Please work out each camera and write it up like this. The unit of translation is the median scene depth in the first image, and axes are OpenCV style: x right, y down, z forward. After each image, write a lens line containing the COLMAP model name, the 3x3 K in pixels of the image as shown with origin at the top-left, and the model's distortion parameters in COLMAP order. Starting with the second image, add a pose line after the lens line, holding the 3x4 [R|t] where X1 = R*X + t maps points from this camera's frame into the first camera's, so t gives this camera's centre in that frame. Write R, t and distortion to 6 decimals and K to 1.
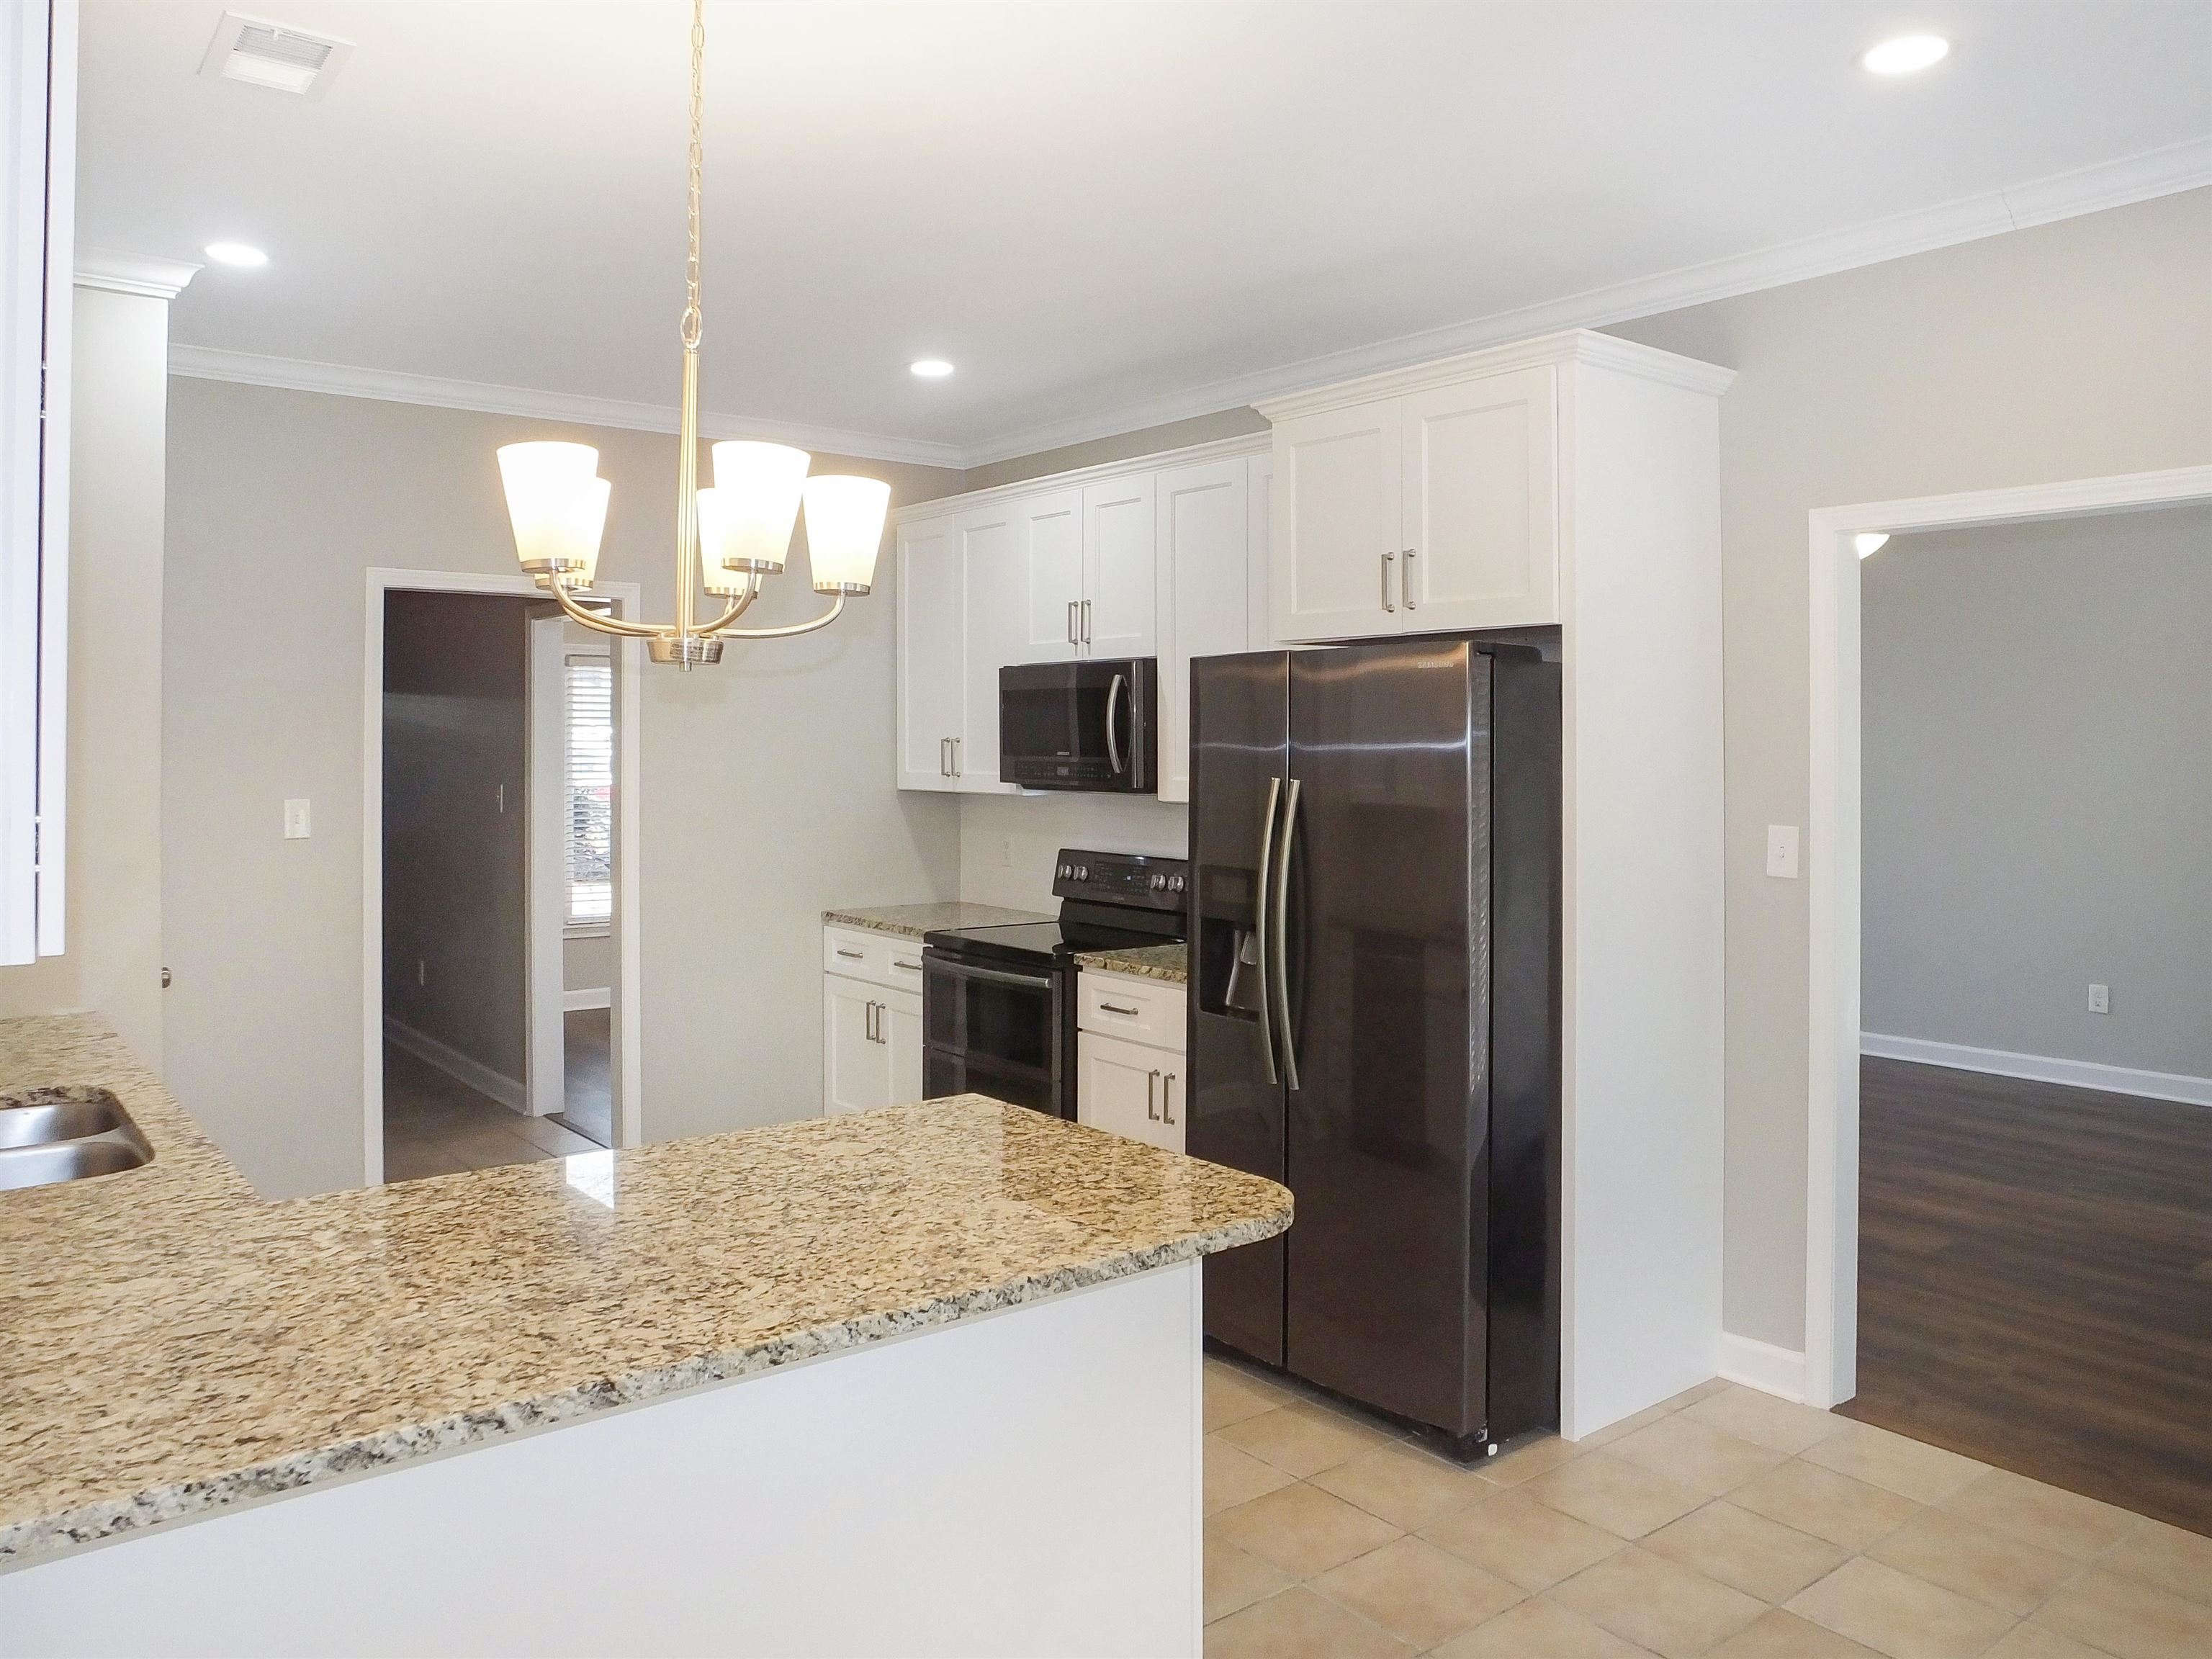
lens RADIAL K [[1637.5, 0, 1106.0], [0, 1637.5, 829.5], [0, 0, 1]] dist [-0.074733, 0.058200]
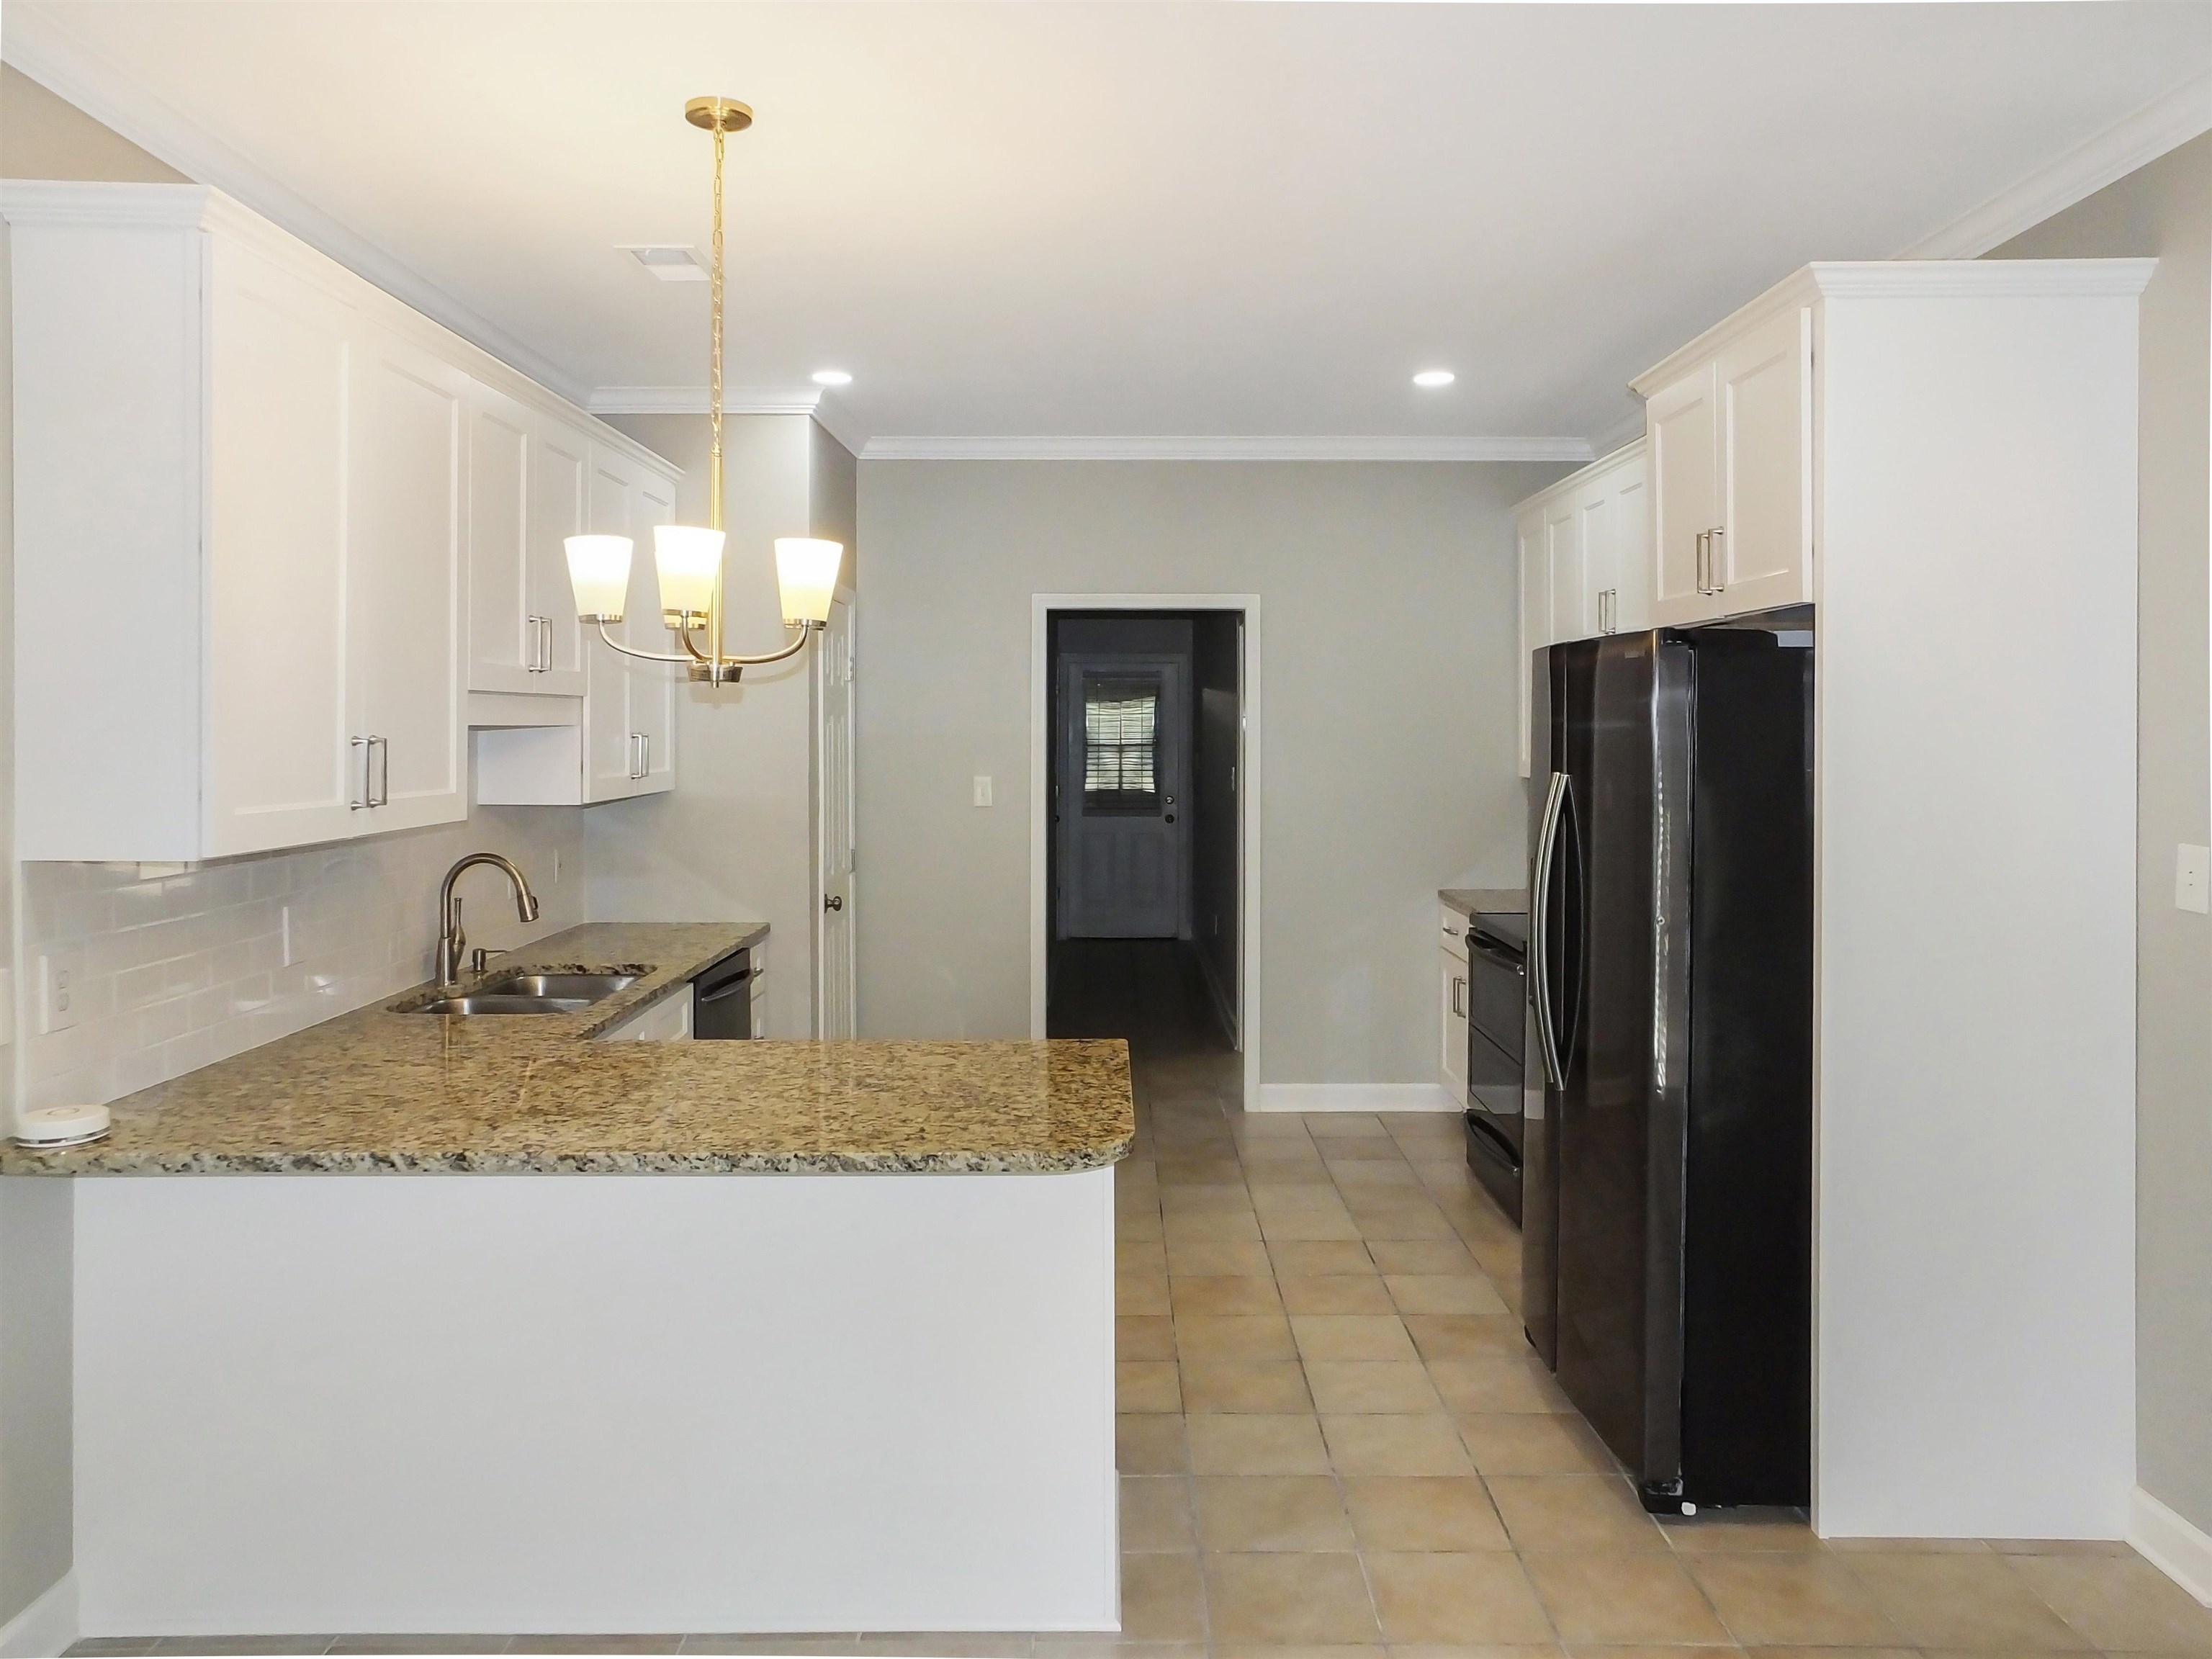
lens RADIAL K [[1589.1, 0, 1106.0], [0, 1589.1, 829.5], [0, 0, 1]] dist [-0.041265, 0.057960]
pose [[0.780911, 0.037568, -0.623512, 0.947435], [-0.030480, 0.999292, 0.022036, -0.019186], [0.623898, 0.001796, 0.781503, 0.171118]]
